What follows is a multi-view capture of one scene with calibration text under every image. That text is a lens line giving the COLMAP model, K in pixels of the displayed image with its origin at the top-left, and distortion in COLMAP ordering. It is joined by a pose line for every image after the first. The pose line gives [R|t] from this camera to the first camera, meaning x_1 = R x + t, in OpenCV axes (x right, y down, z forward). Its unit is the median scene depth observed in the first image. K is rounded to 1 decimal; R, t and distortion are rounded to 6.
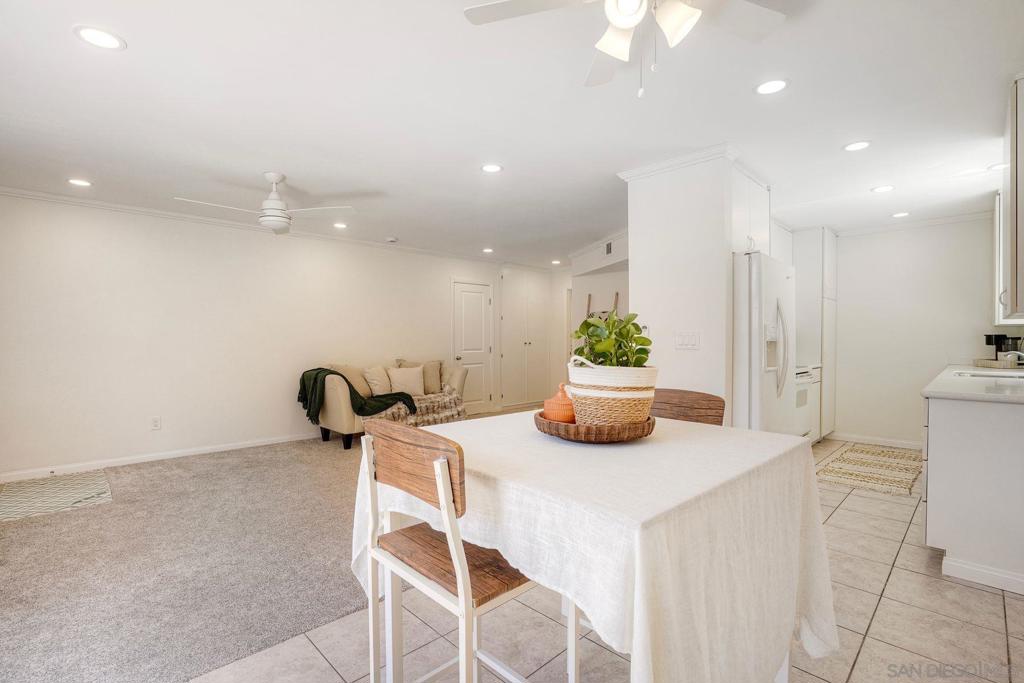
lens RADIAL K [[476.0, 0, 505.9], [0, 476.0, 343.6], [0, 0, 1]] dist [-0.055761, 0.020024]
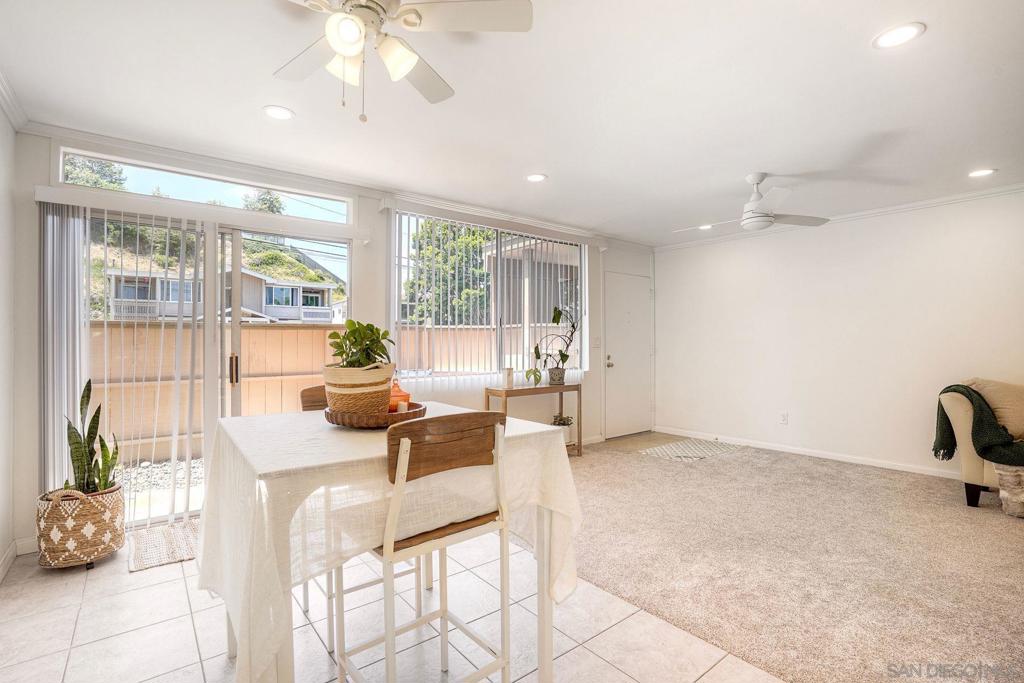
lens RADIAL K [[476.0, 0, 505.9], [0, 476.0, 343.6], [0, 0, 1]] dist [-0.055761, 0.020024]
pose [[-0.111805, 0.003394, -0.993724, 0.454164], [-0.004844, 0.999980, 0.003960, -0.007056], [0.993718, 0.005256, -0.111786, 0.494195]]
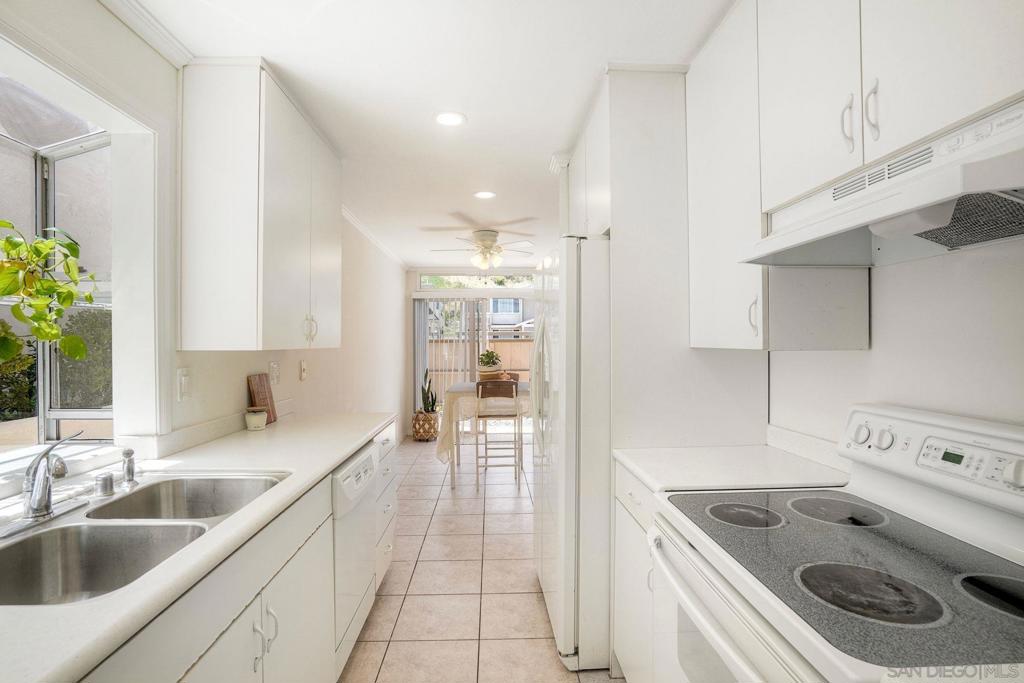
lens RADIAL K [[476.0, 0, 505.9], [0, 476.0, 343.6], [0, 0, 1]] dist [-0.055761, 0.020024]
pose [[-0.675228, 0.005276, -0.737590, 0.836545], [-0.001863, 0.999959, 0.008858, -0.044054], [0.737607, 0.007355, -0.675191, 1.044357]]
